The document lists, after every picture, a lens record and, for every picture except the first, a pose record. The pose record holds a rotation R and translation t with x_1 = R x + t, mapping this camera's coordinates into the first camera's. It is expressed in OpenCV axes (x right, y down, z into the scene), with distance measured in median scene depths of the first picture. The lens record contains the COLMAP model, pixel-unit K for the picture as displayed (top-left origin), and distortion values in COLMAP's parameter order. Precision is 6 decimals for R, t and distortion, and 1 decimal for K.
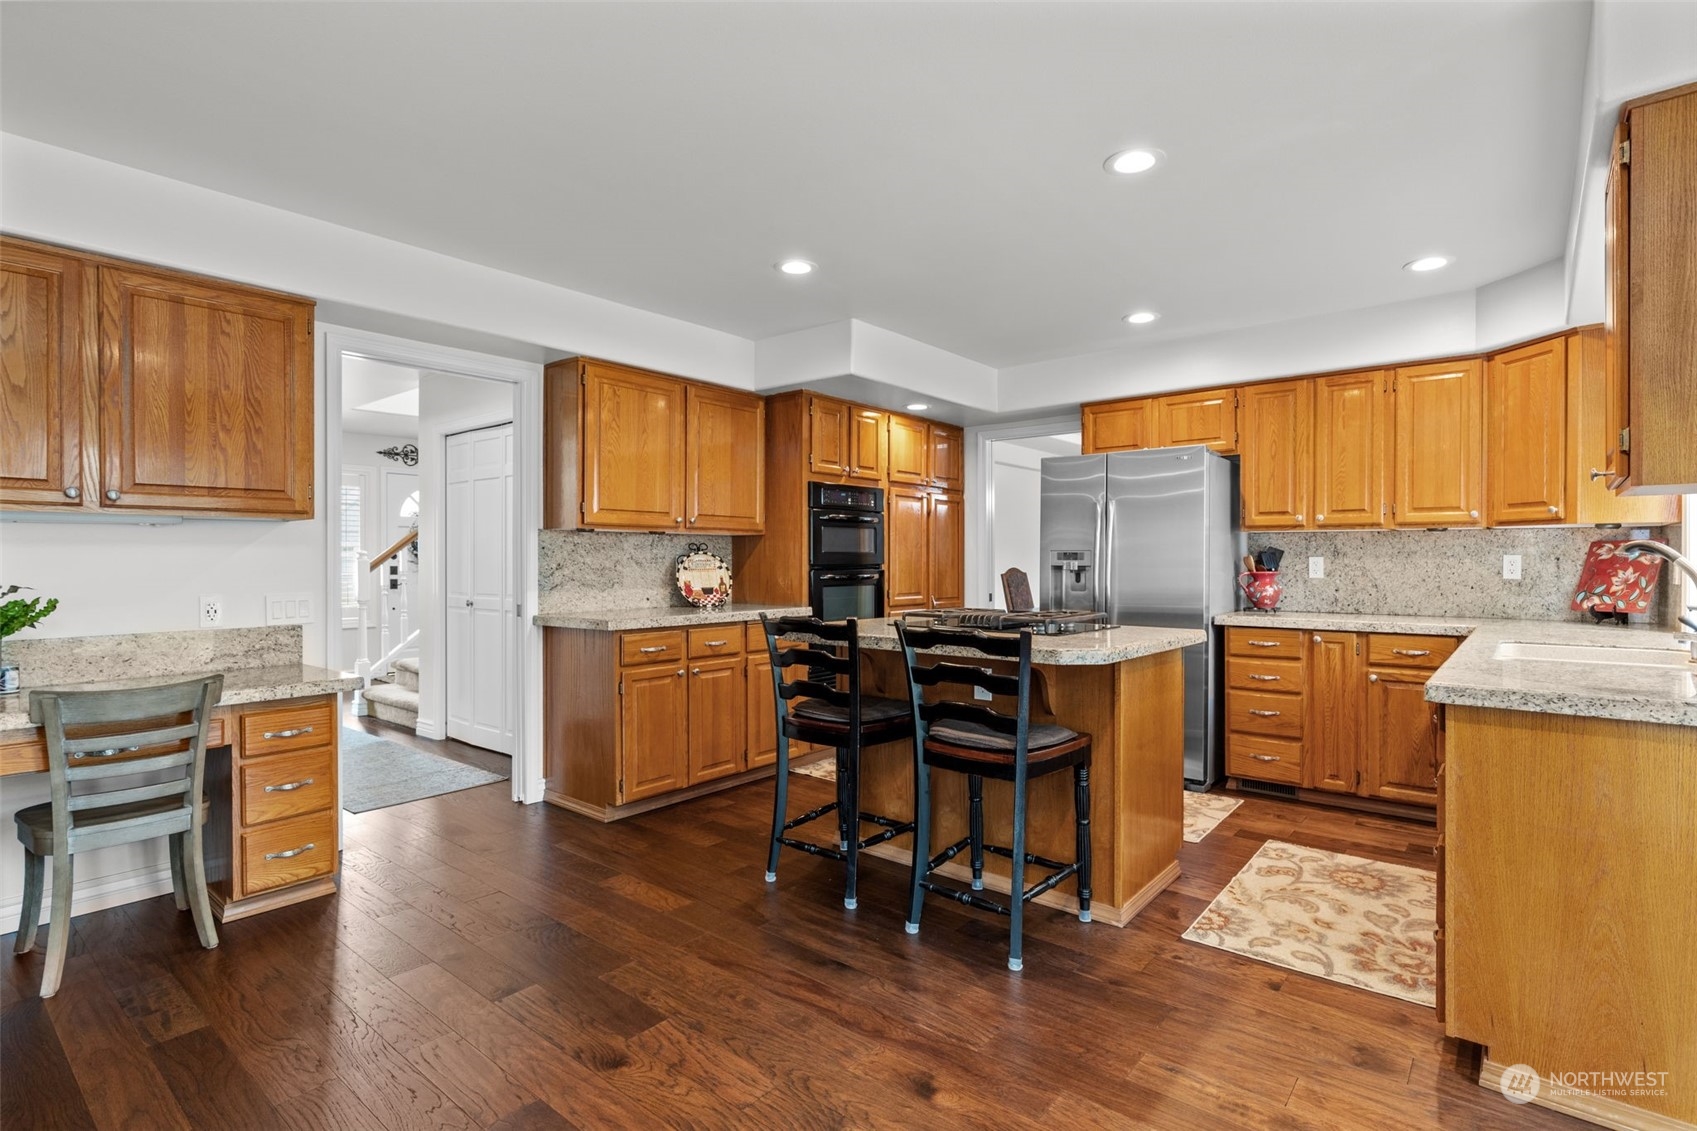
lens RADIAL K [[825.6, 0, 849.4], [0, 825.6, 560.9], [0, 0, 1]] dist [-0.000932, -0.000069]
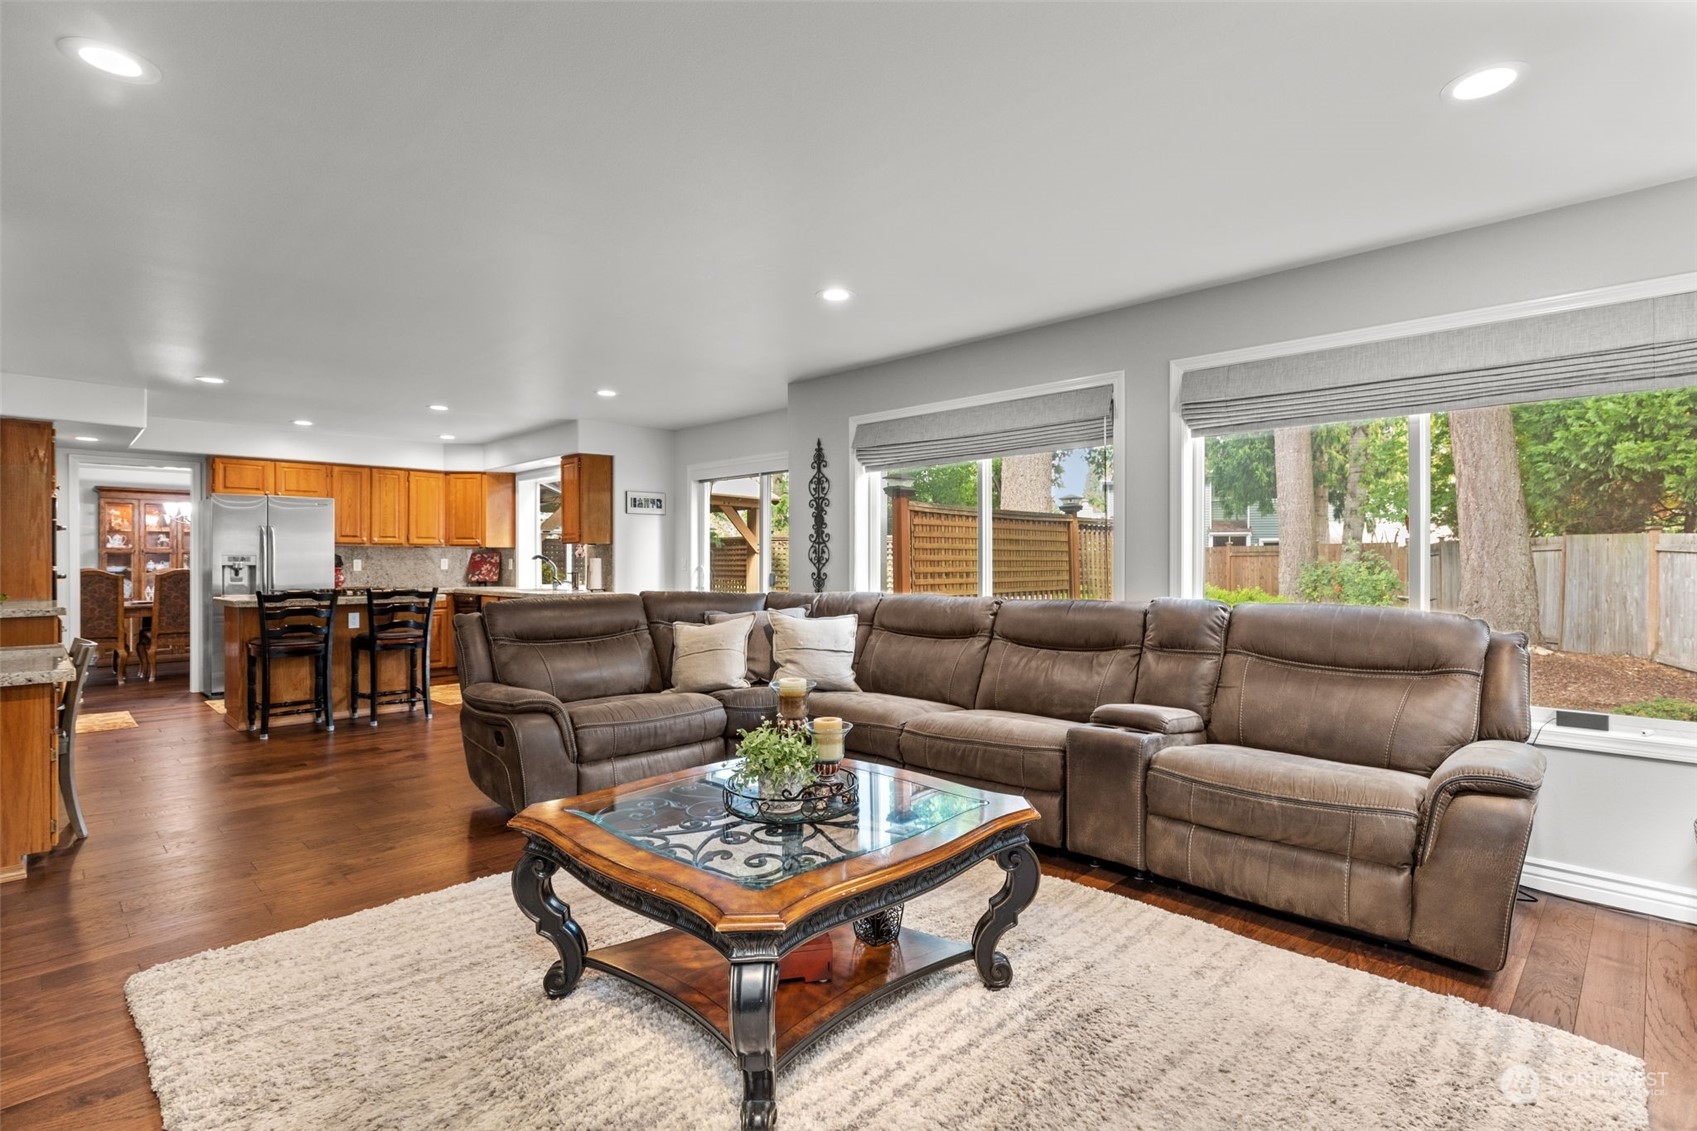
lens RADIAL K [[825.6, 0, 849.6], [0, 825.6, 565.9], [0, 0, 1]] dist [-0.000932, -0.000069]
pose [[0.087138, -0.001283, 0.996195, -1.325545], [0.009792, 0.999952, 0.000431, 0.021622], [-0.996148, 0.009717, 0.087147, -0.307165]]
